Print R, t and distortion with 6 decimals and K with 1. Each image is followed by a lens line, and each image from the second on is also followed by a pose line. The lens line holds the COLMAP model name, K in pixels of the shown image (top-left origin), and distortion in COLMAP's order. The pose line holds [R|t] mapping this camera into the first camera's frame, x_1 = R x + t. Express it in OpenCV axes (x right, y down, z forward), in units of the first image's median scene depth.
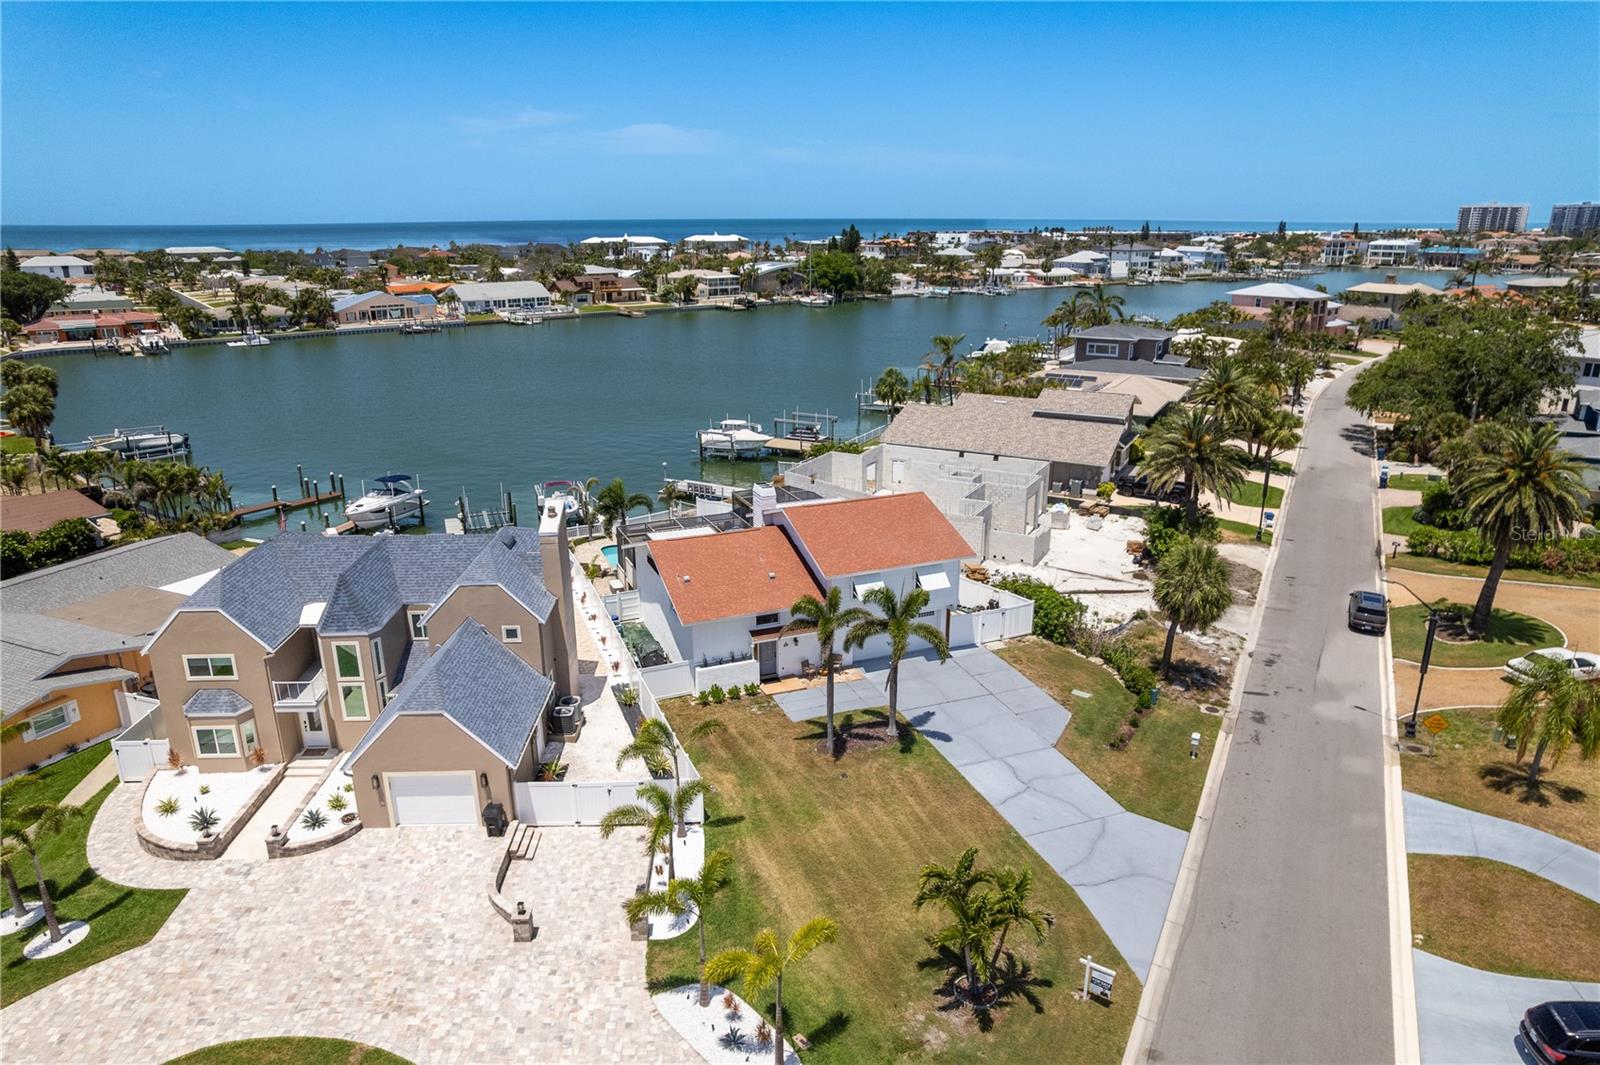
lens RADIAL K [[1025.0, 0, 803.4], [0, 1025.0, 538.4], [0, 0, 1]] dist [-0.071559, 0.059780]
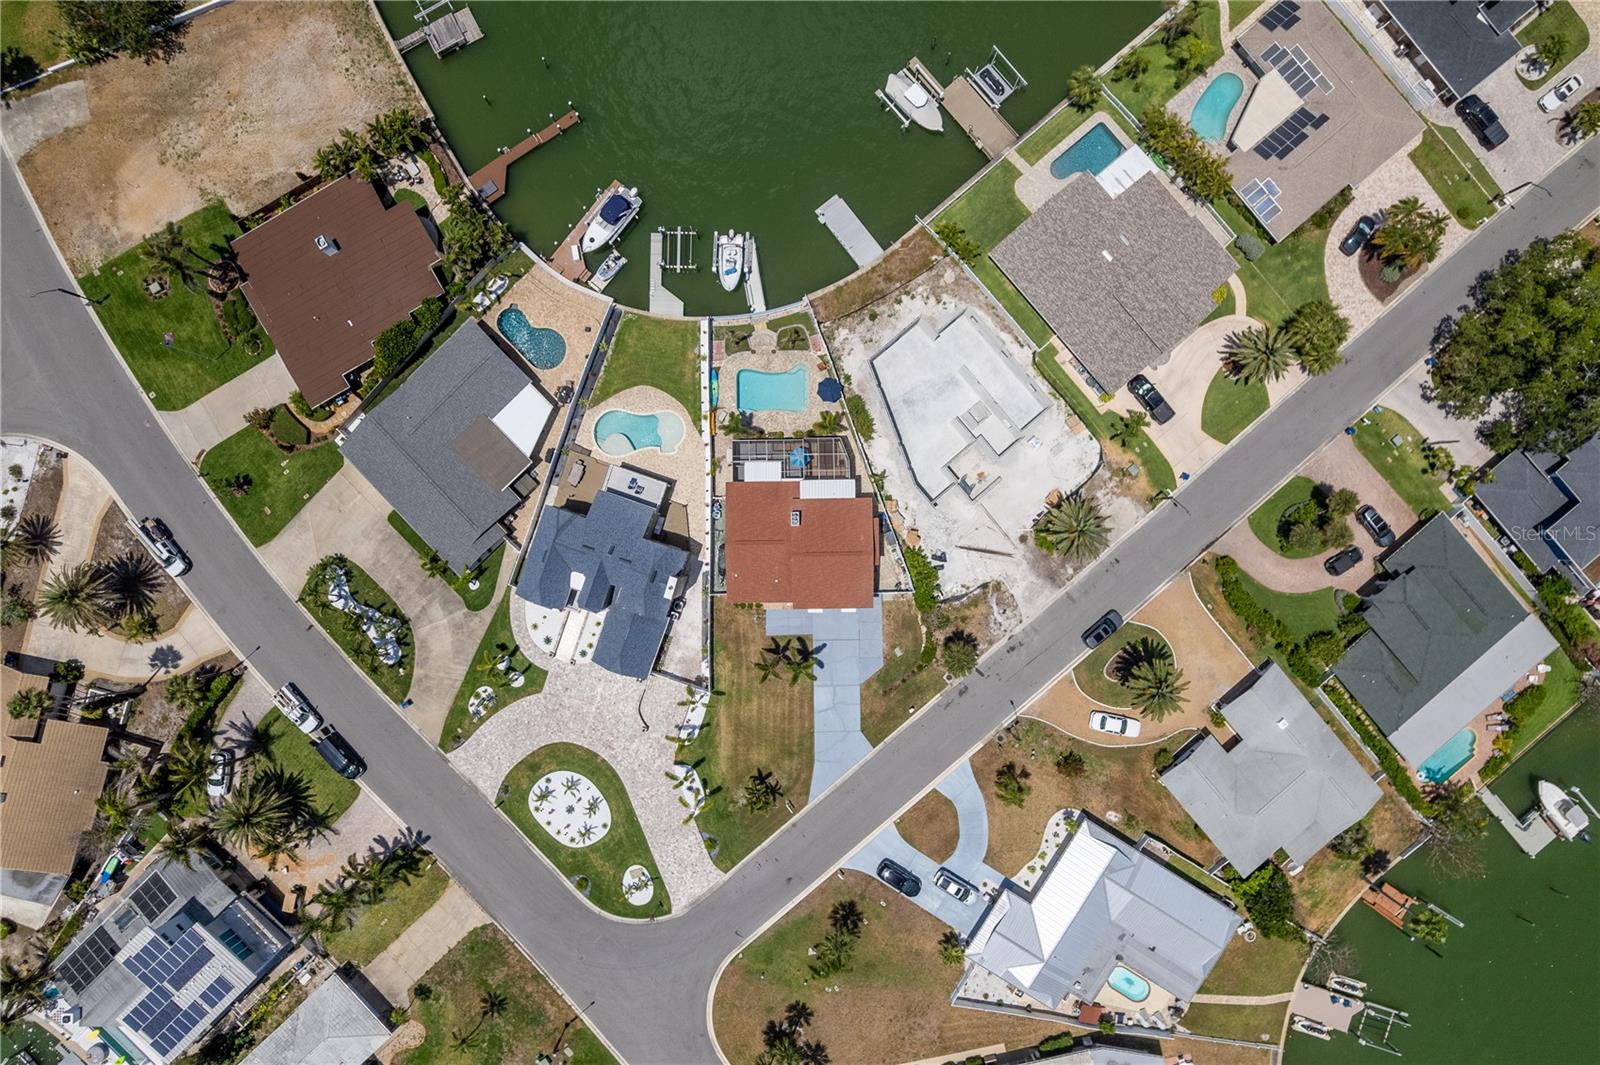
lens RADIAL K [[1025.0, 0, 803.4], [0, 1025.0, 538.4], [0, 0, 1]] dist [-0.071559, 0.059780]
pose [[0.929287, 0.369301, 0.006542, -0.013410], [-0.119353, 0.283477, 0.951523, -1.011275], [0.349543, -0.885019, 0.307509, 0.228255]]
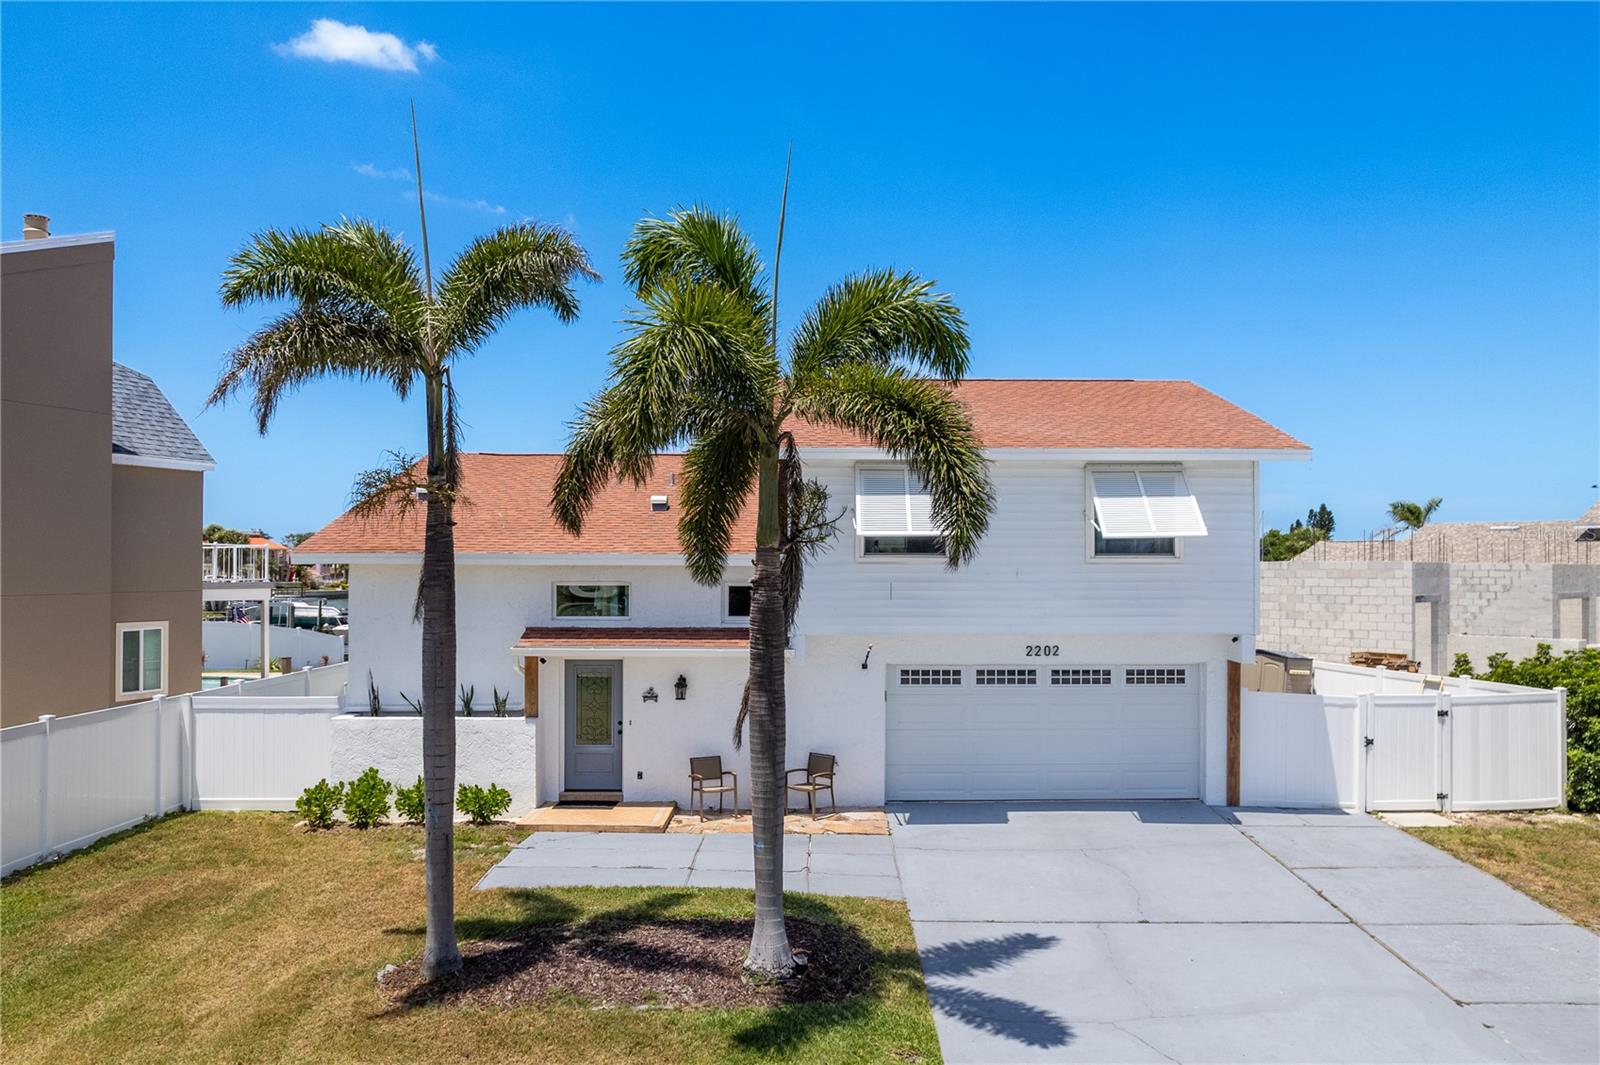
lens RADIAL K [[1171.1, 0, 844.1], [0, 1171.1, 559.3], [0, 0, 1]] dist [-0.085826, 0.102684]
pose [[0.932642, 0.003083, -0.360789, 0.084346], [-0.113652, 0.951568, -0.285660, 0.080274], [0.342435, 0.307423, 0.887823, 0.346285]]
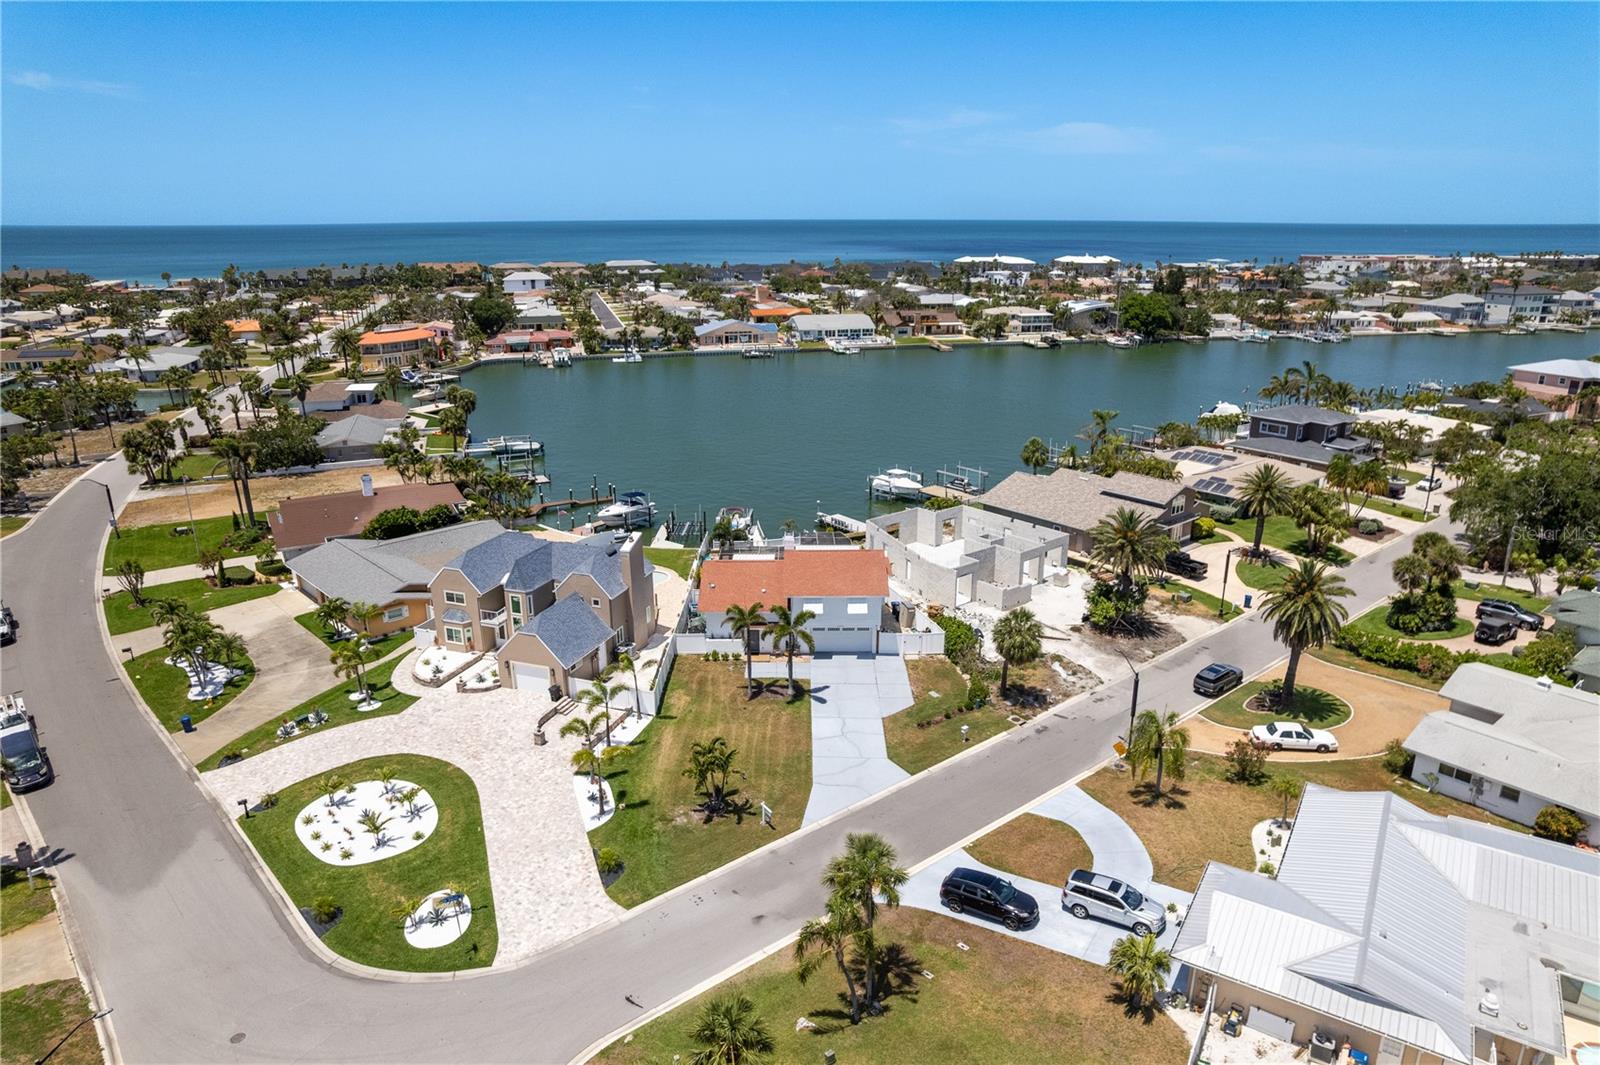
lens RADIAL K [[1025.0, 0, 803.4], [0, 1025.0, 538.4], [0, 0, 1]] dist [-0.071559, 0.059780]
pose [[0.925258, 0.115753, -0.361246, 0.309689], [-0.115566, 0.993052, 0.022202, -0.046187], [0.361306, 0.021205, 0.932206, -0.257760]]
